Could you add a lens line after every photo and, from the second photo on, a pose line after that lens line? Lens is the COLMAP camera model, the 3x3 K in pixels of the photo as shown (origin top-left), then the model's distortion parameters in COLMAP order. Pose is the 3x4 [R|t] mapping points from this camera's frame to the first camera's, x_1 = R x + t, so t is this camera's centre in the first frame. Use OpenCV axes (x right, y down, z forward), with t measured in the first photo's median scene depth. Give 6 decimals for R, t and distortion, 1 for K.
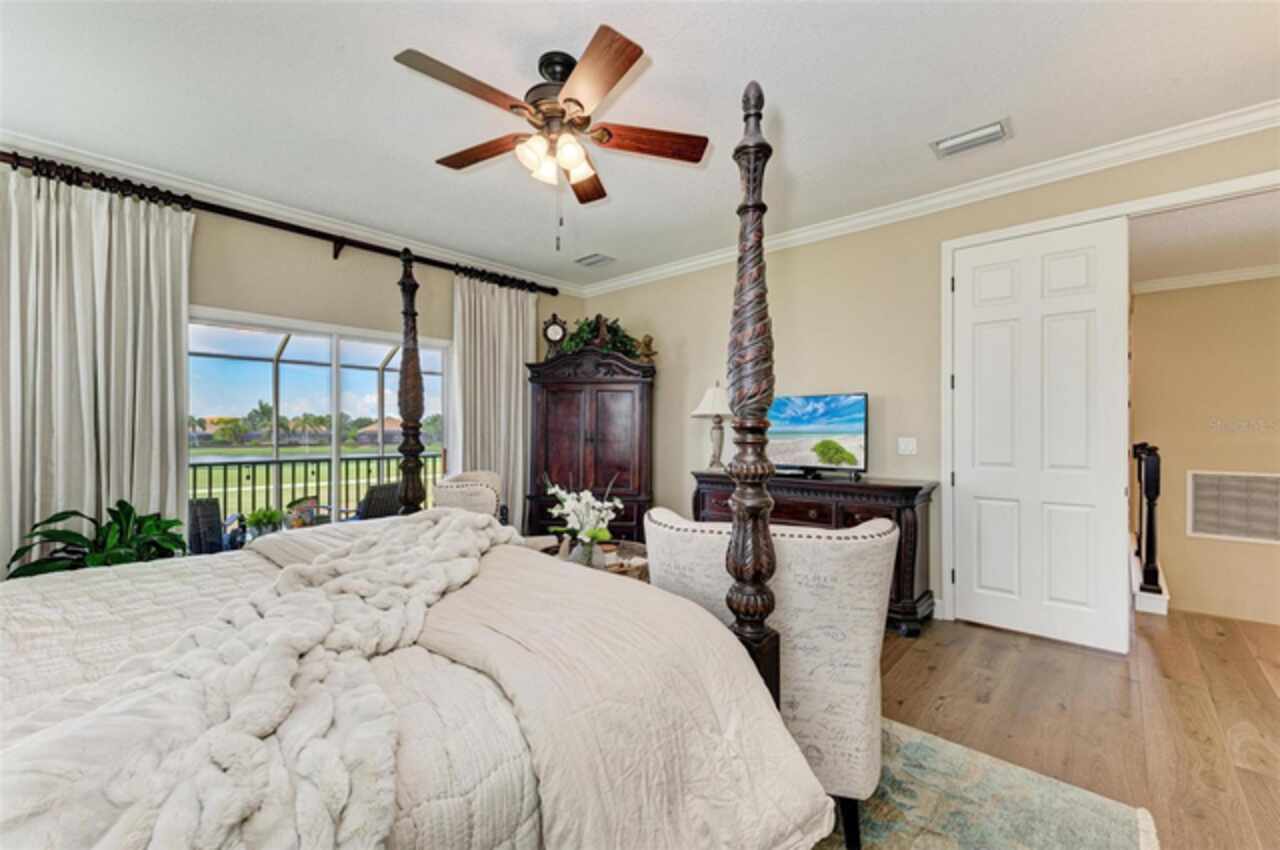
lens RADIAL K [[522.2, 0, 639.8], [0, 522.2, 430.3], [0, 0, 1]] dist [0.000598, 0.000023]
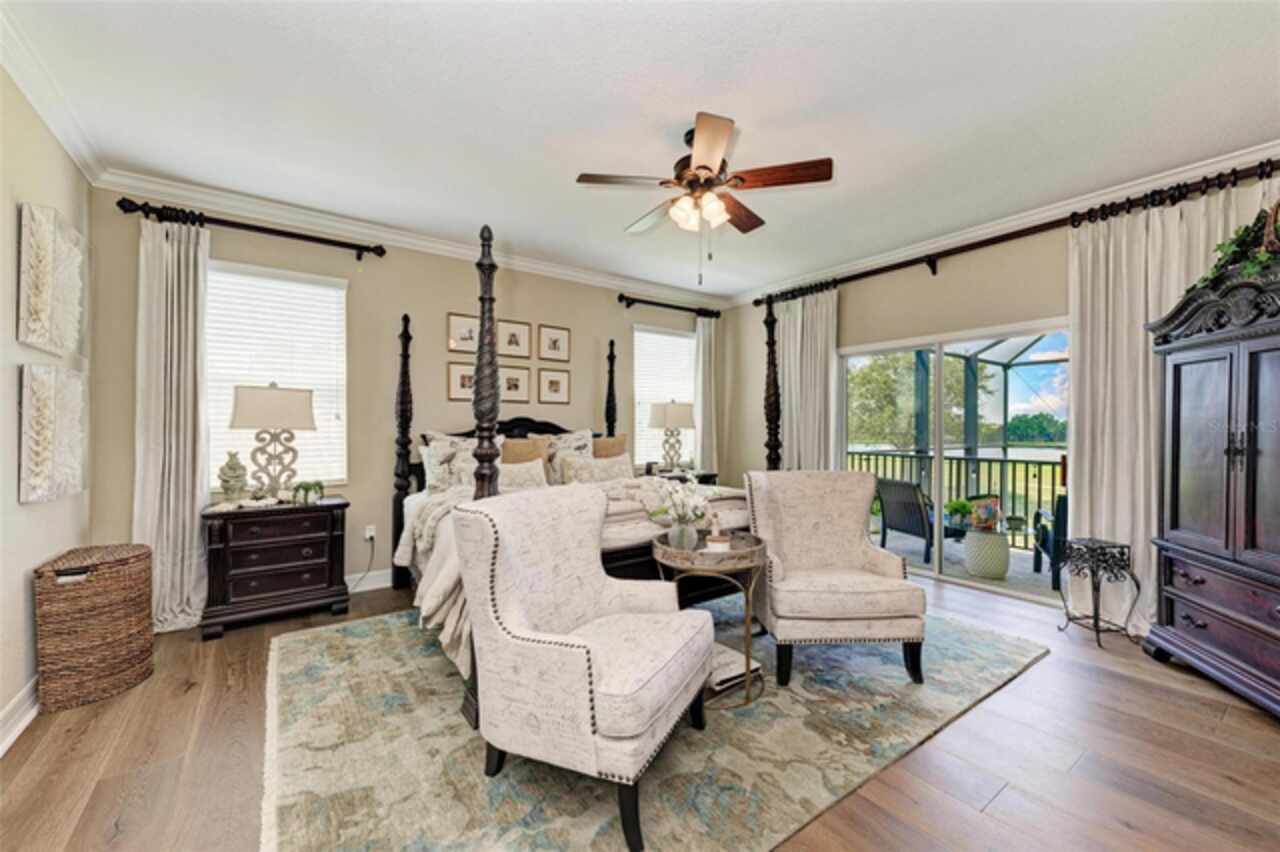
lens RADIAL K [[488.2, 0, 642.5], [0, 488.2, 423.4], [0, 0, 1]] dist [-0.000198, -0.000043]
pose [[-0.230042, -0.007038, -0.973155, 0.488169], [-0.007754, 0.999955, -0.005399, -0.003798], [0.973150, 0.006304, -0.230086, 0.556845]]
